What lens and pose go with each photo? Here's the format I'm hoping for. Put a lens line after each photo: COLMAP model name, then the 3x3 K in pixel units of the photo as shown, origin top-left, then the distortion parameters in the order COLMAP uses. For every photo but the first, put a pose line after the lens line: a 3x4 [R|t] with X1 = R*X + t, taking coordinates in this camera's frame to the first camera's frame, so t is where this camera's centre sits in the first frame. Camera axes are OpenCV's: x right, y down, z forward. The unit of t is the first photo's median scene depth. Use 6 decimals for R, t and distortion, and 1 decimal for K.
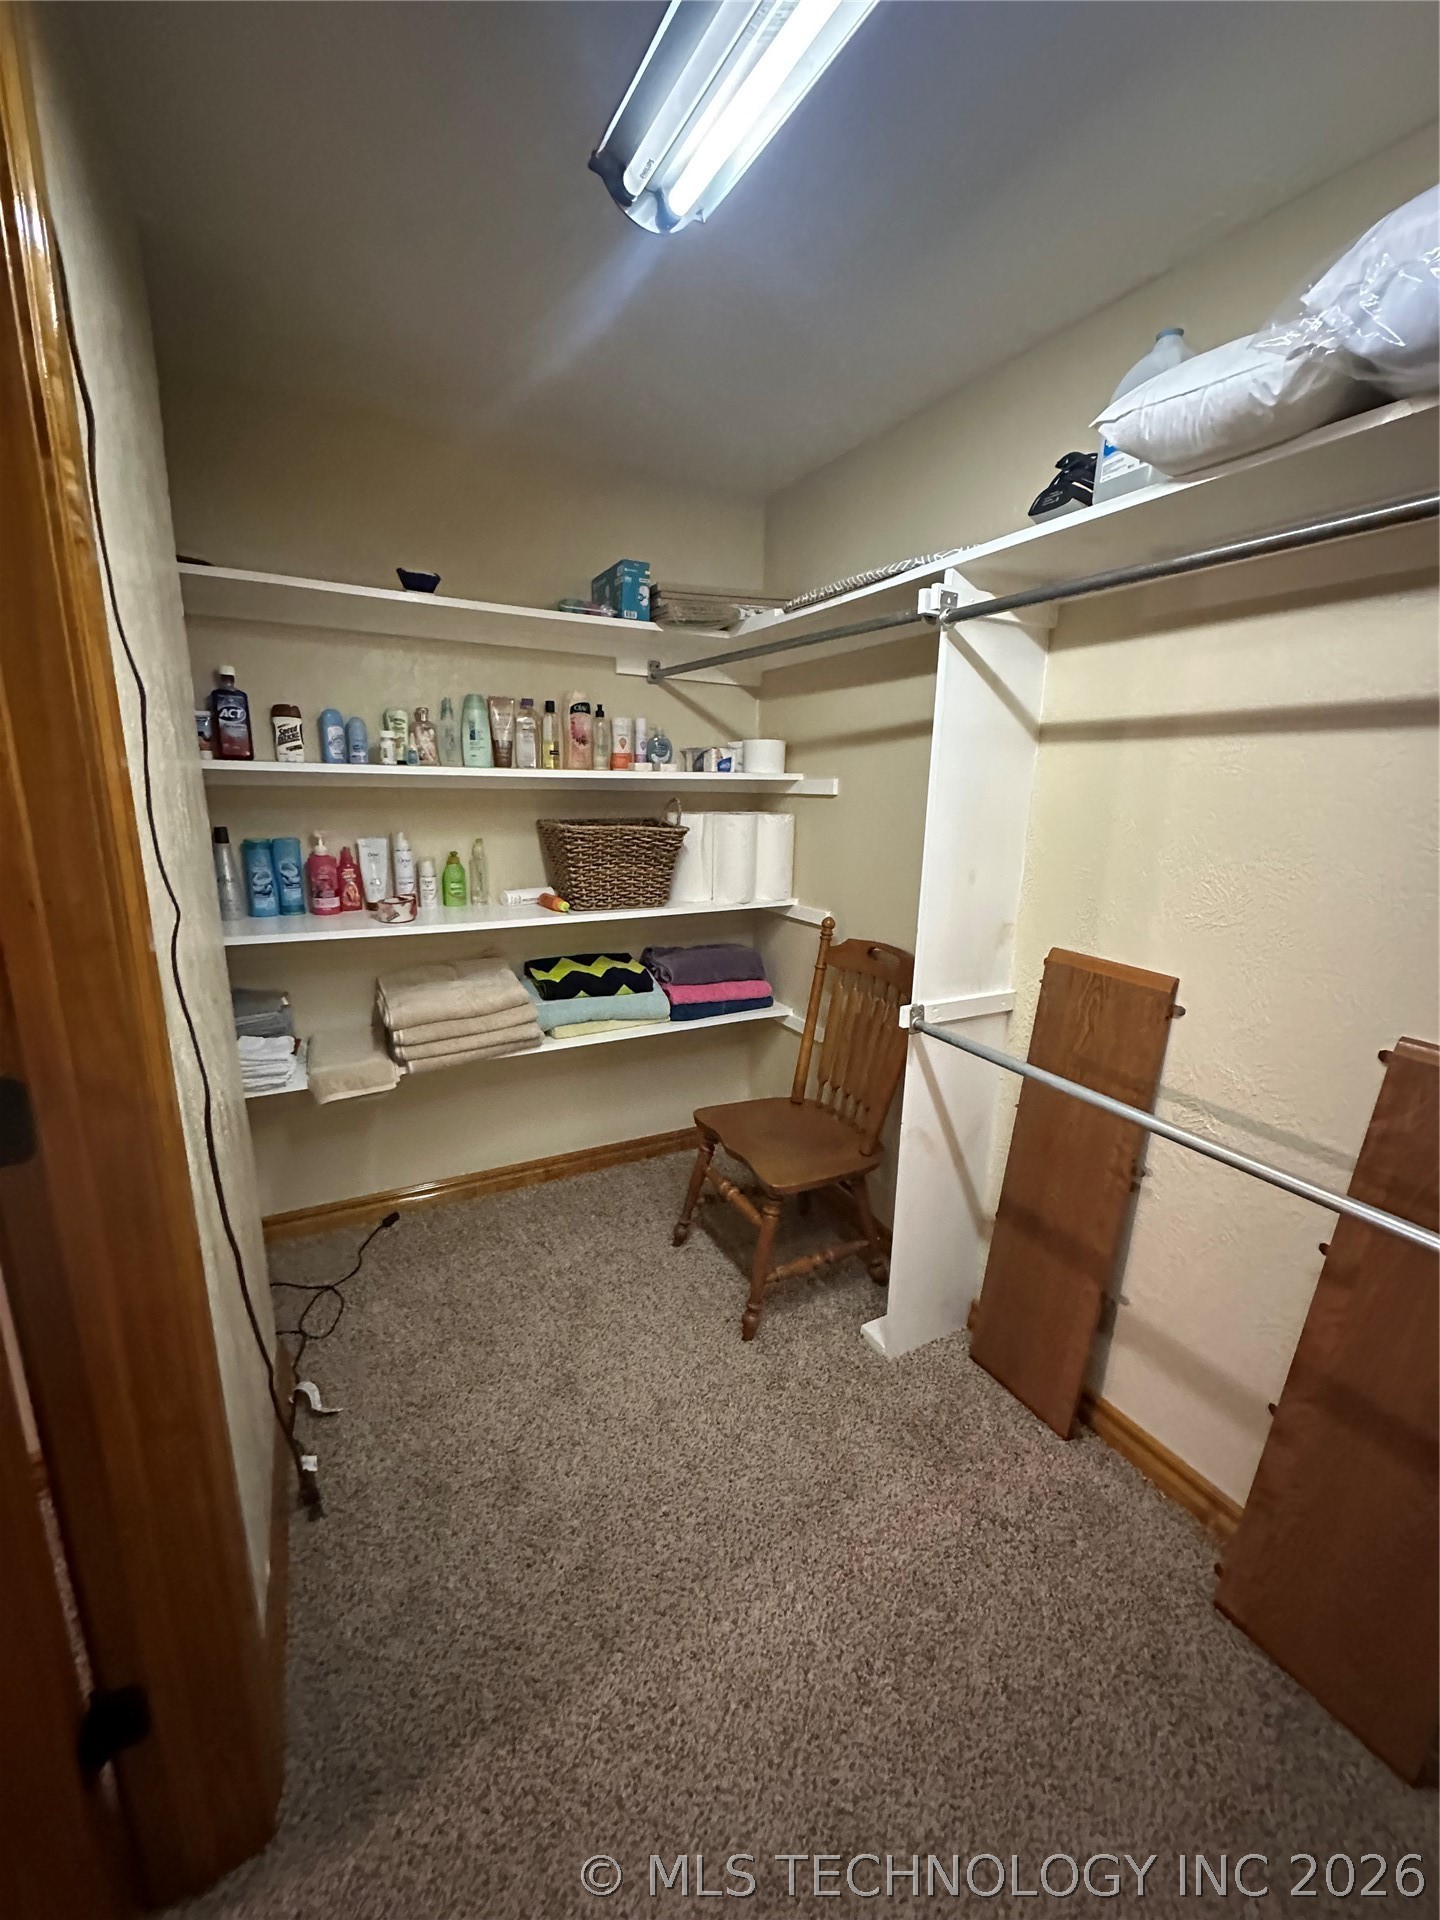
lens RADIAL K [[766.3, 0, 721.3], [0, 766.3, 961.1], [0, 0, 1]] dist [-0.002543, -0.000394]
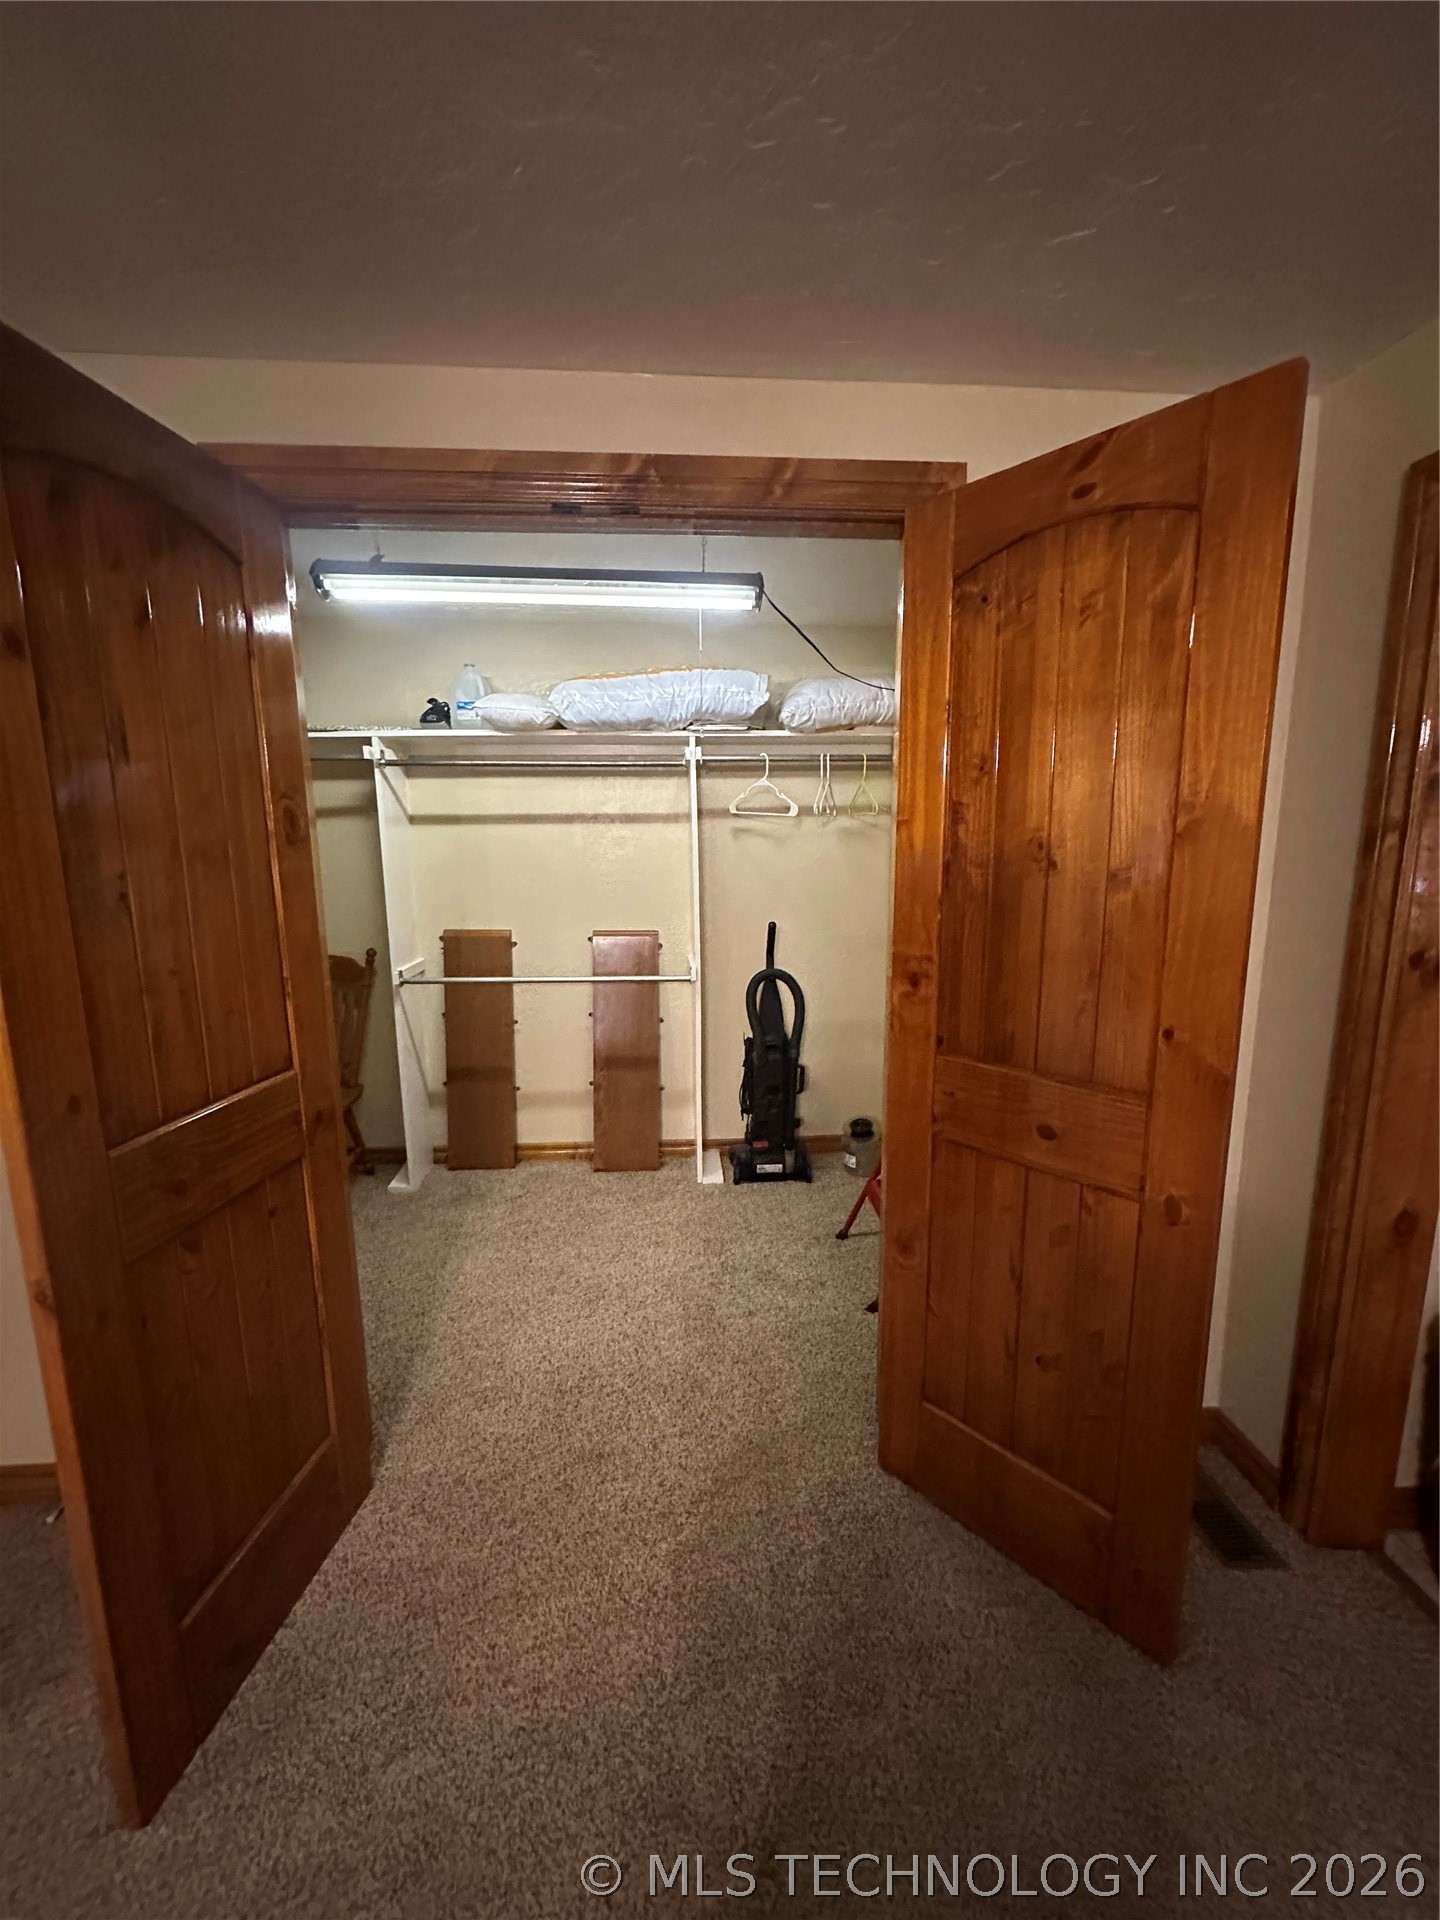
lens RADIAL K [[766.3, 0, 722.1], [0, 766.3, 959.6], [0, 0, 1]] dist [-0.002543, -0.000394]
pose [[0.432752, -0.176110, 0.884144, -1.018278], [0.227456, 0.970334, 0.081948, 0.058672], [-0.872347, 0.165641, 0.459971, -0.499825]]
